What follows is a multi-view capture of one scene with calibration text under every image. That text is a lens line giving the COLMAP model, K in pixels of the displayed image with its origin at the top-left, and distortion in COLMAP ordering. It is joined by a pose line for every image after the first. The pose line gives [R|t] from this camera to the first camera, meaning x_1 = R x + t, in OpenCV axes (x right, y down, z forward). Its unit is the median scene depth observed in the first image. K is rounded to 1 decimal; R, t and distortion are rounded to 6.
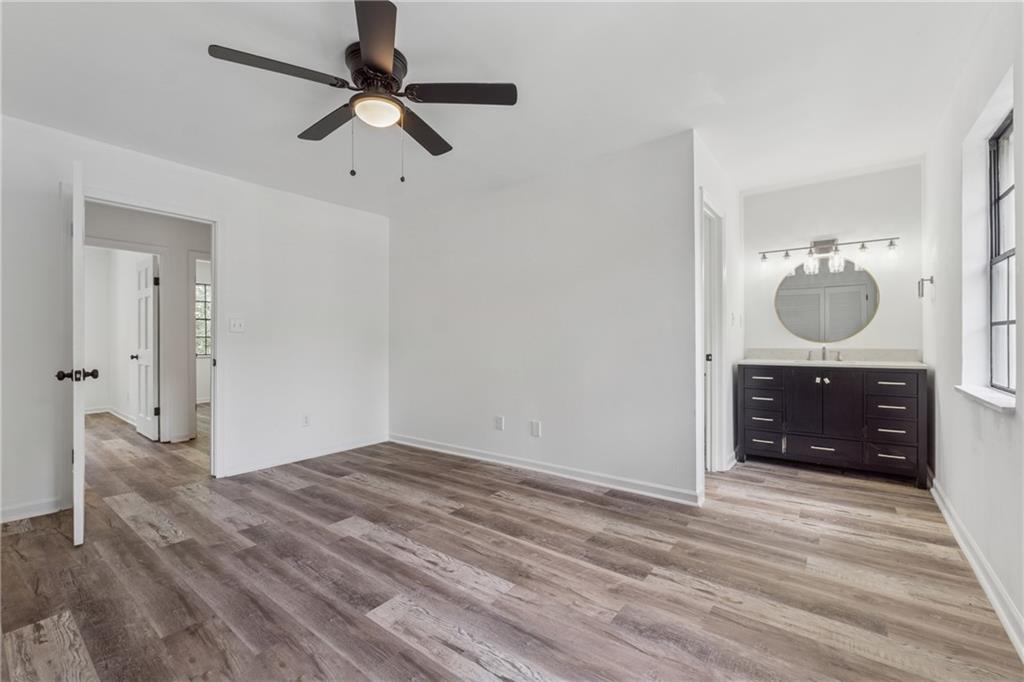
lens RADIAL K [[437.4, 0, 506.9], [0, 437.4, 338.0], [0, 0, 1]] dist [-0.003906, -0.000038]
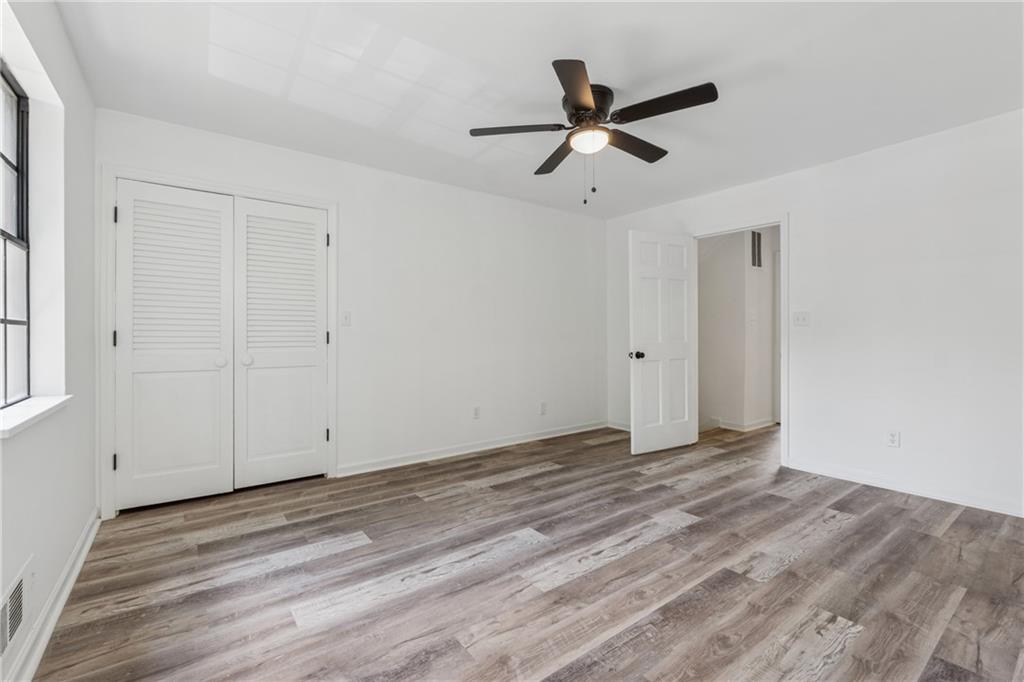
lens RADIAL K [[437.4, 0, 508.4], [0, 437.4, 341.2], [0, 0, 1]] dist [-0.003906, -0.000038]
pose [[-0.277466, 0.015429, -0.960612, 0.770203], [0.011675, 0.999851, 0.012687, -0.000283], [0.960664, -0.007695, -0.277605, 0.962789]]
